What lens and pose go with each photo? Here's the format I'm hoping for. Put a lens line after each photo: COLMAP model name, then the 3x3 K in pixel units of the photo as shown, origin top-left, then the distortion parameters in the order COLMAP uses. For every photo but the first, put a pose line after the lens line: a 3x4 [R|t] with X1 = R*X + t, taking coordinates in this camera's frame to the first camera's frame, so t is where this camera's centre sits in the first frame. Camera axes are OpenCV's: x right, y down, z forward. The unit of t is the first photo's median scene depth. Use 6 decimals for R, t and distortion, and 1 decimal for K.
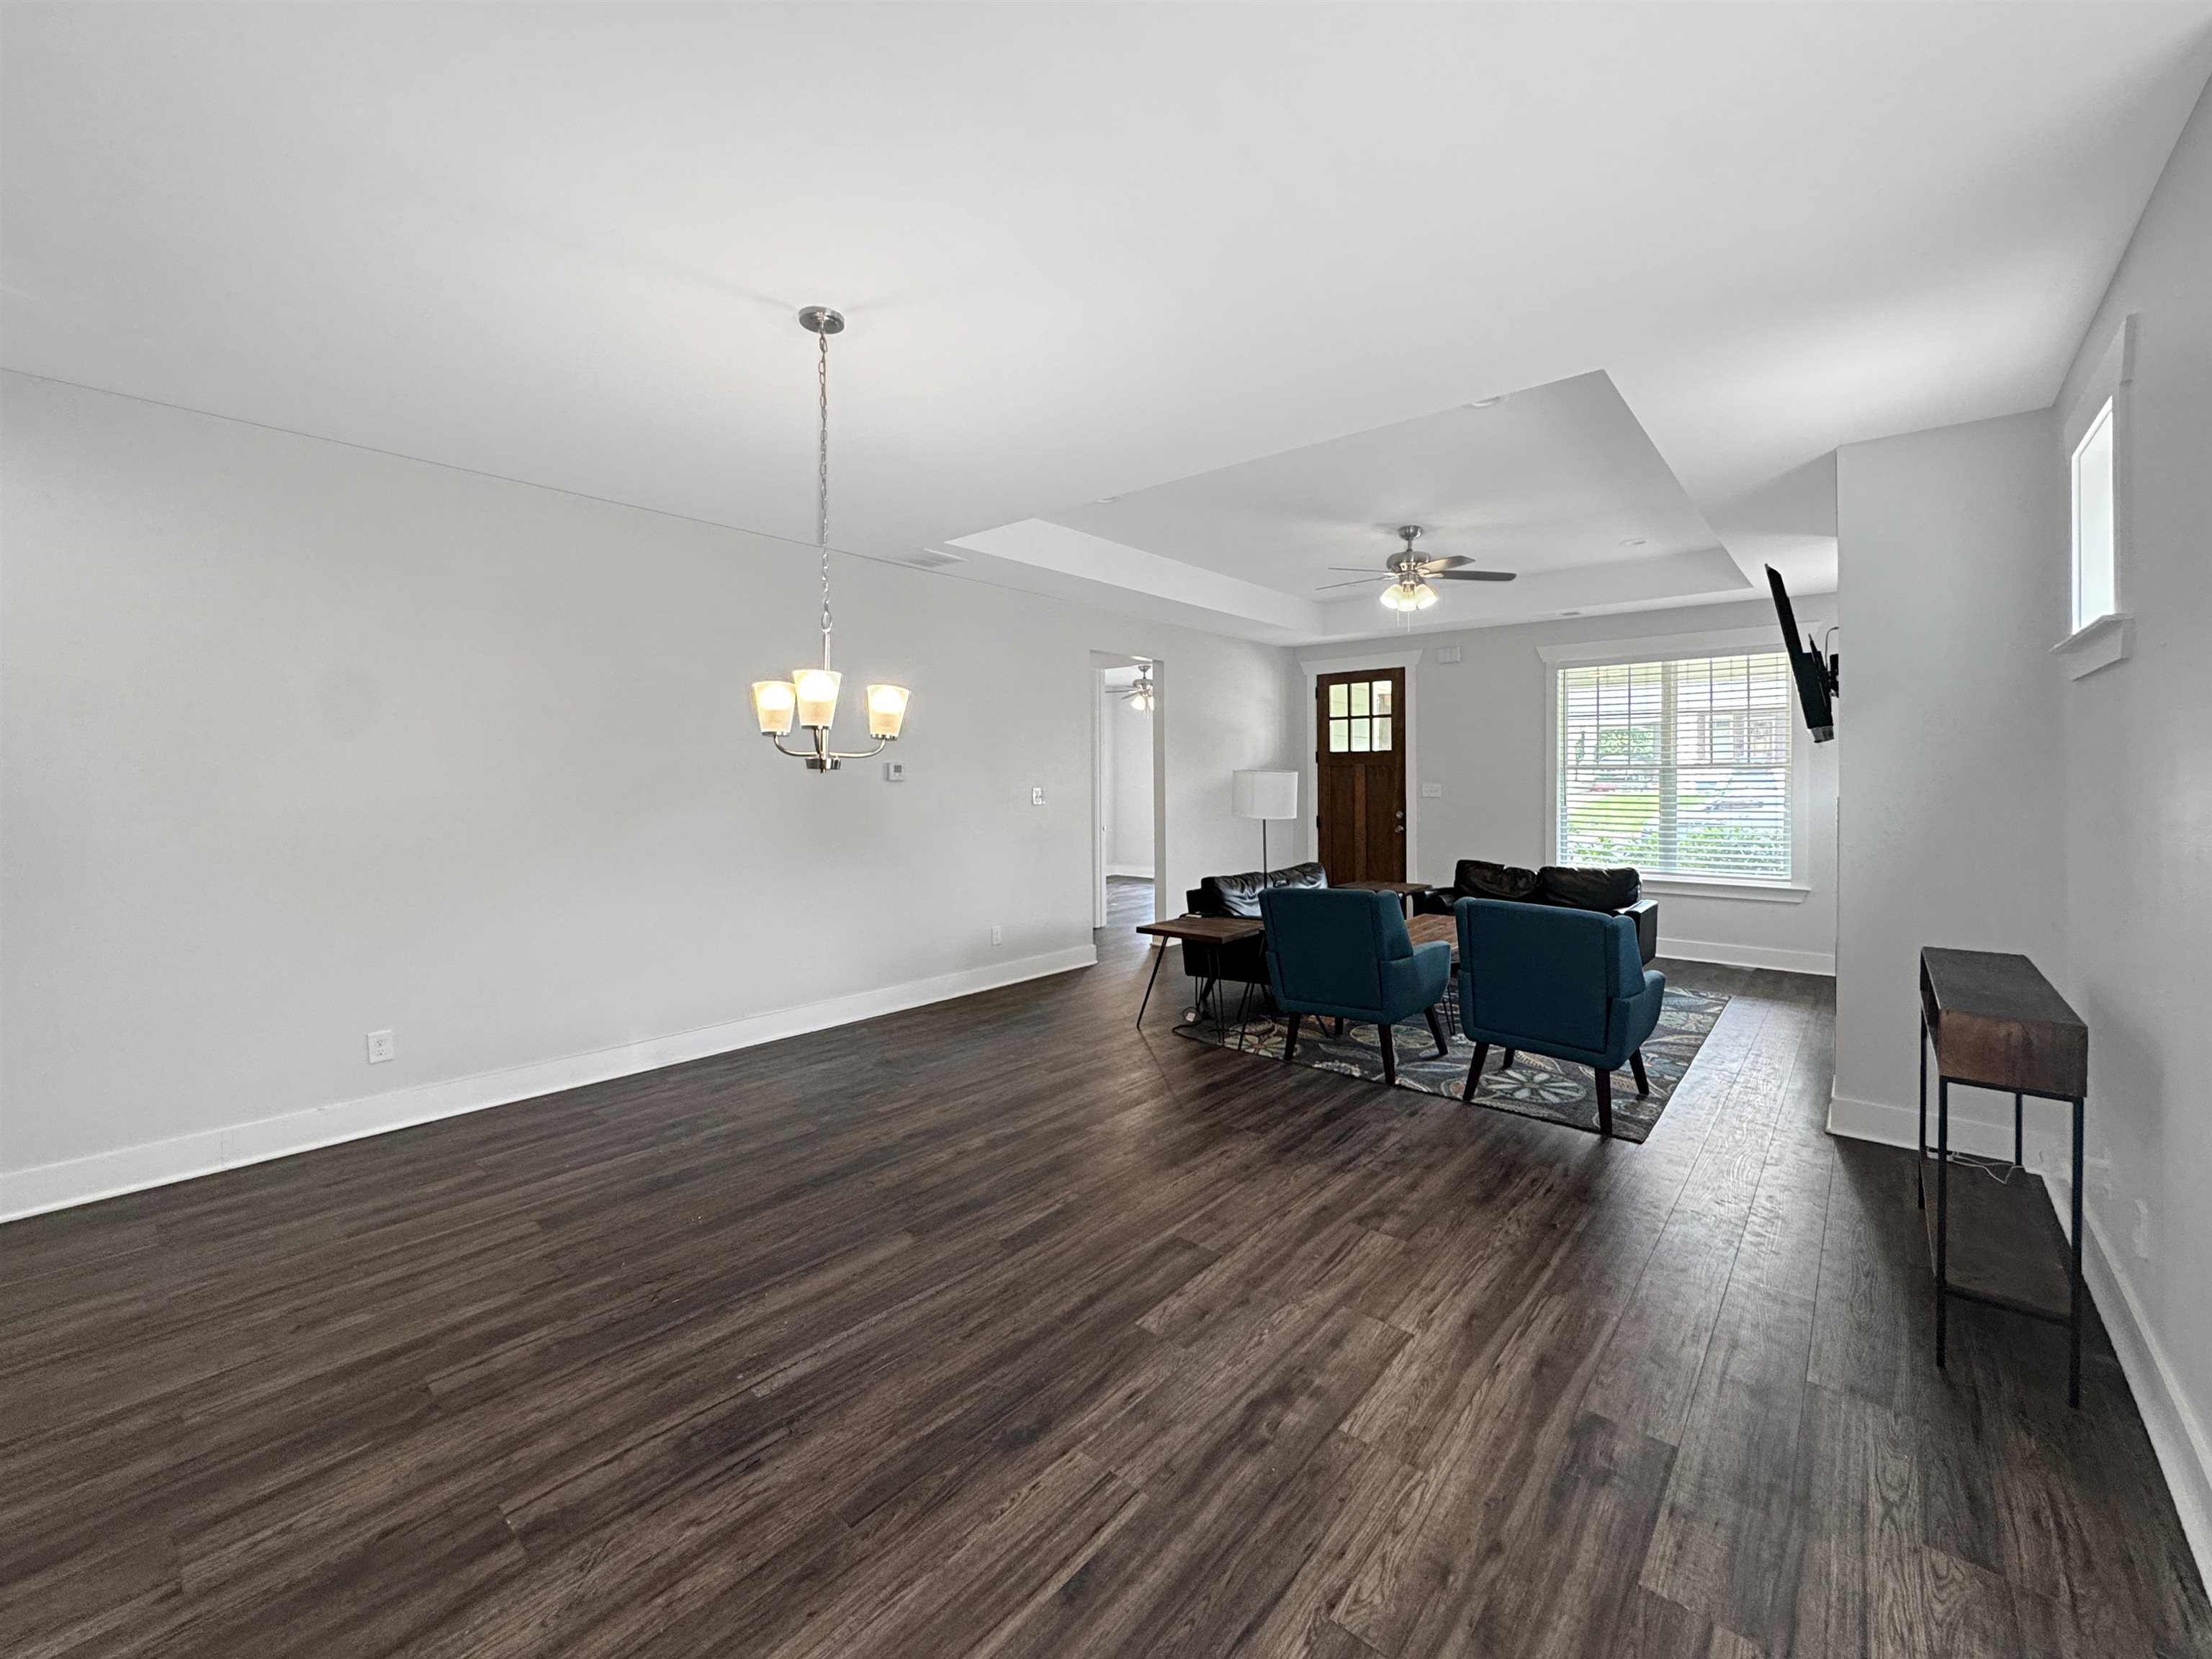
lens RADIAL K [[935.7, 0, 1101.9], [0, 935.7, 790.1], [0, 0, 1]] dist [-0.000312, -0.000003]
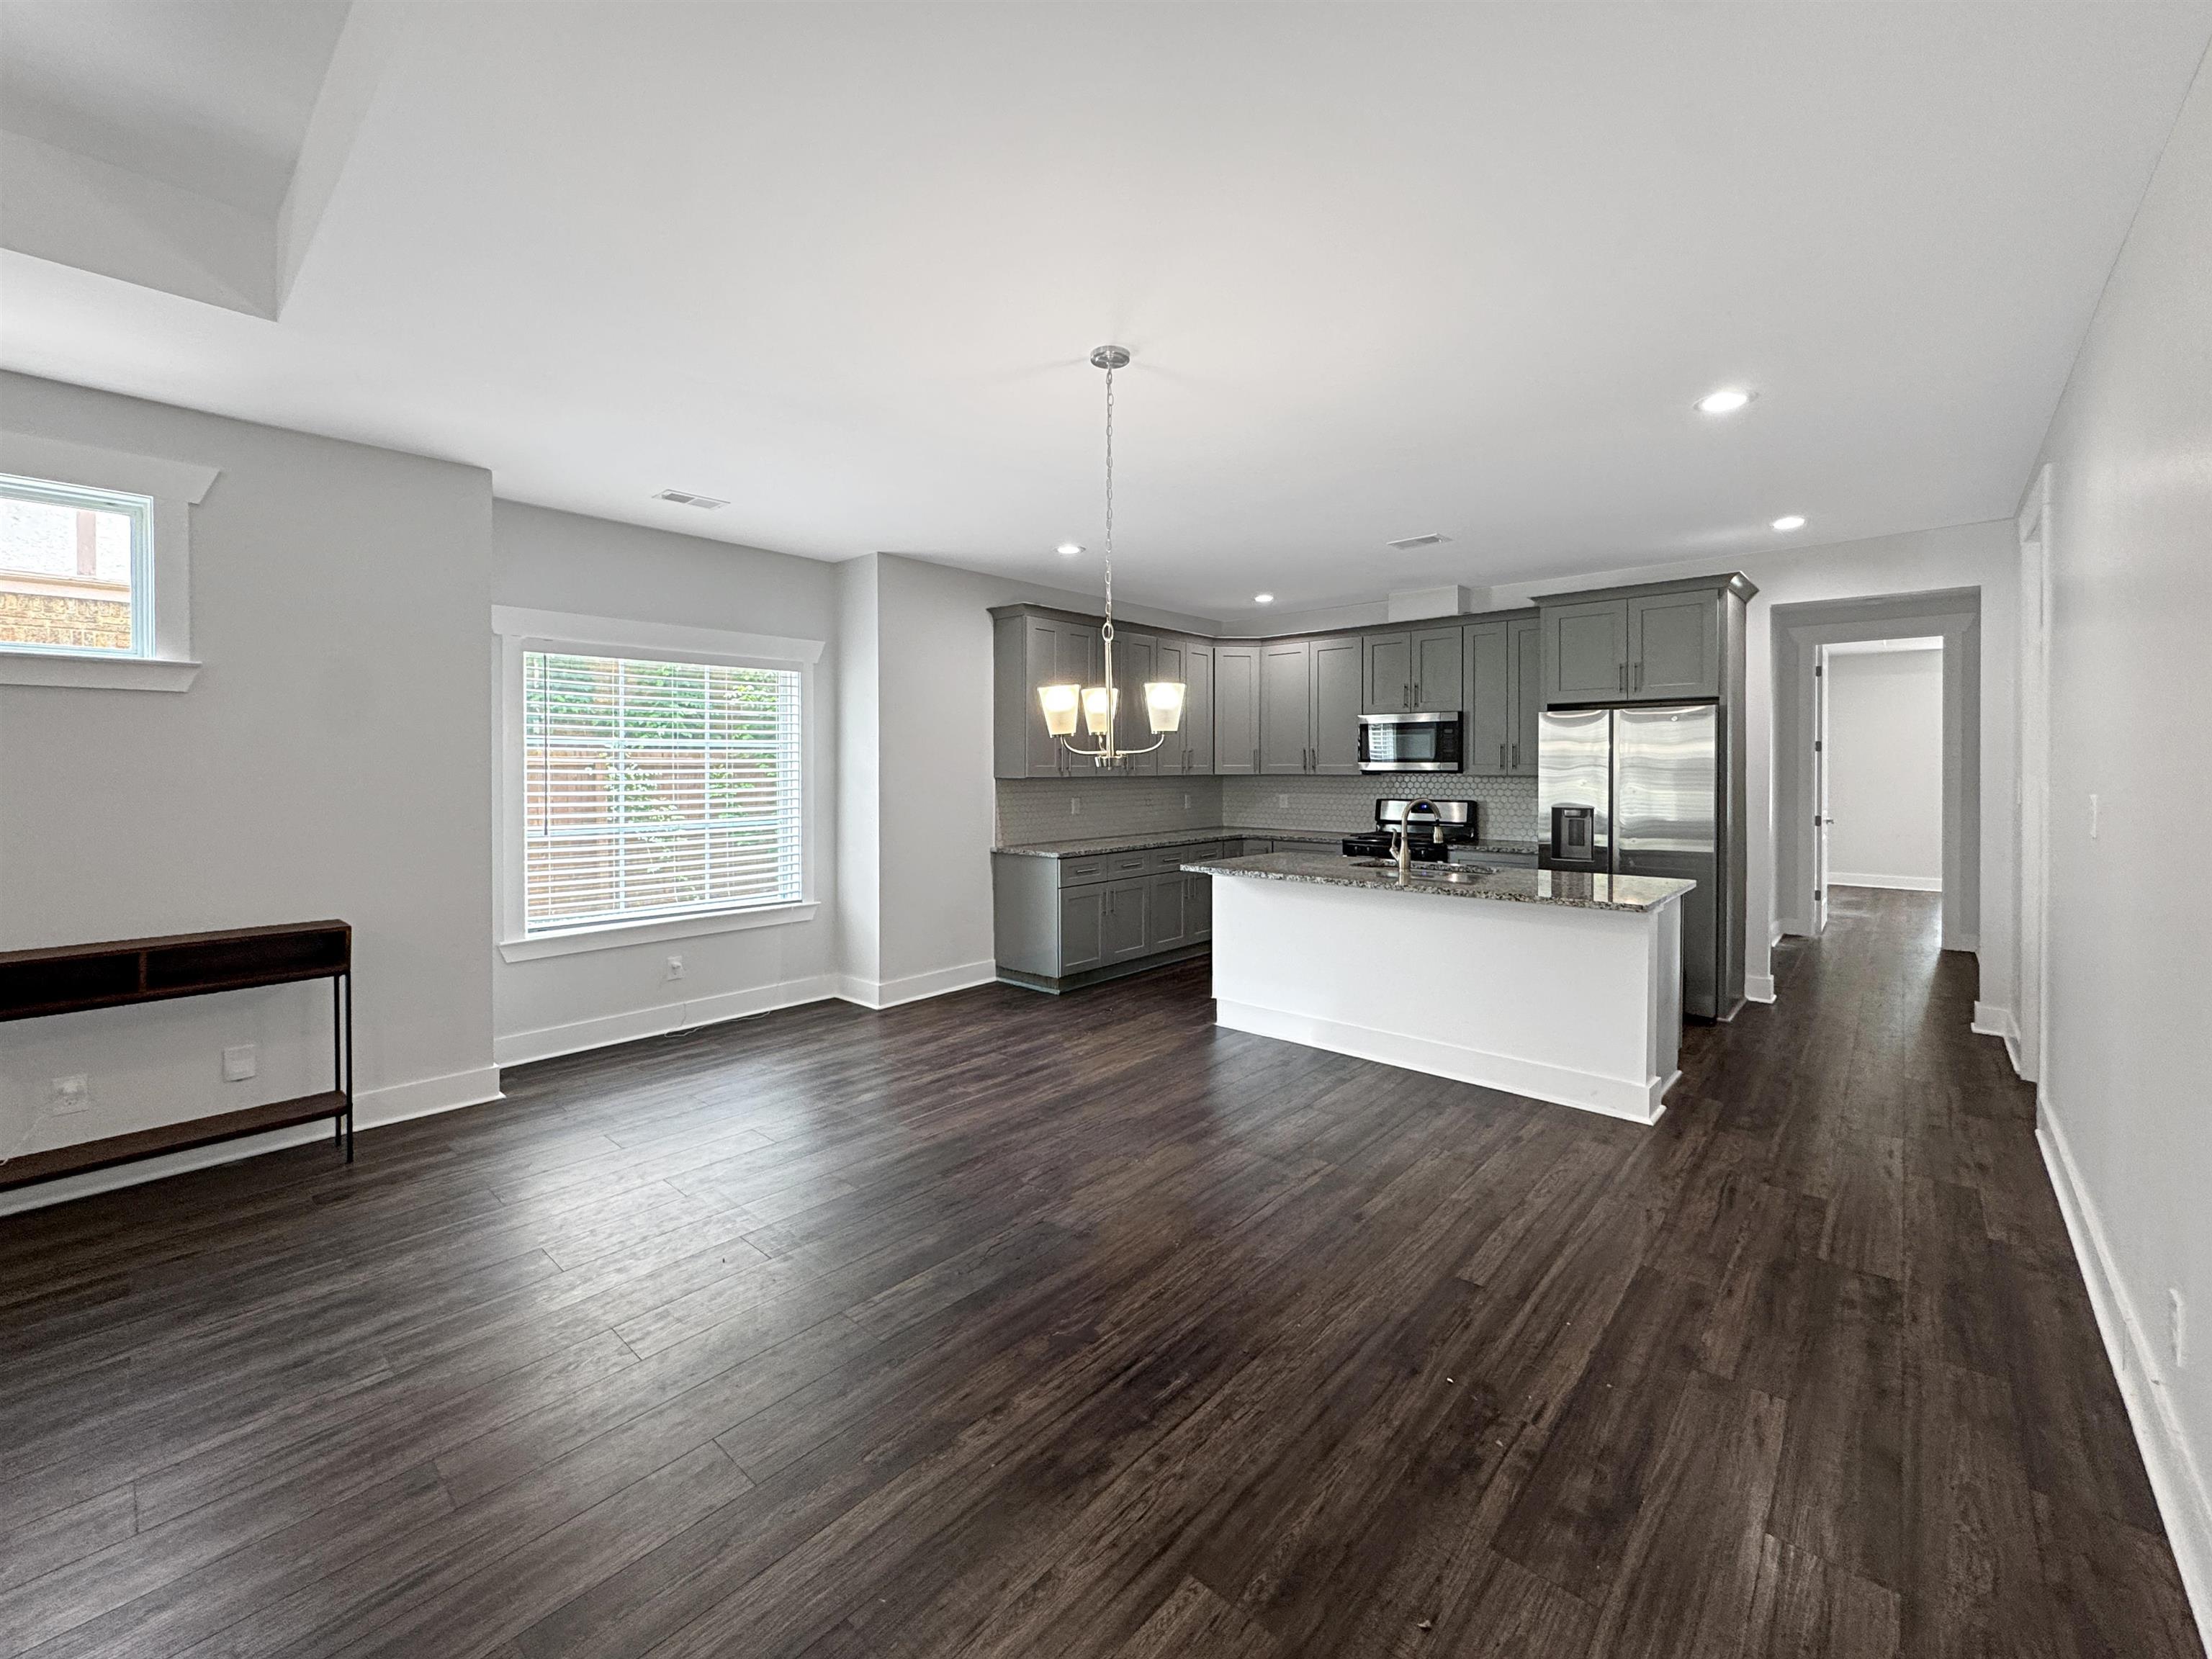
lens RADIAL K [[890.3, 0, 1090.0], [0, 890.3, 816.1], [0, 0, 1]] dist [-0.000501, -0.000011]
pose [[-0.999594, -0.001805, 0.028452, -0.167375], [0.000235, 0.997436, 0.071559, -0.023328], [-0.028509, 0.071537, -0.997030, 1.142361]]
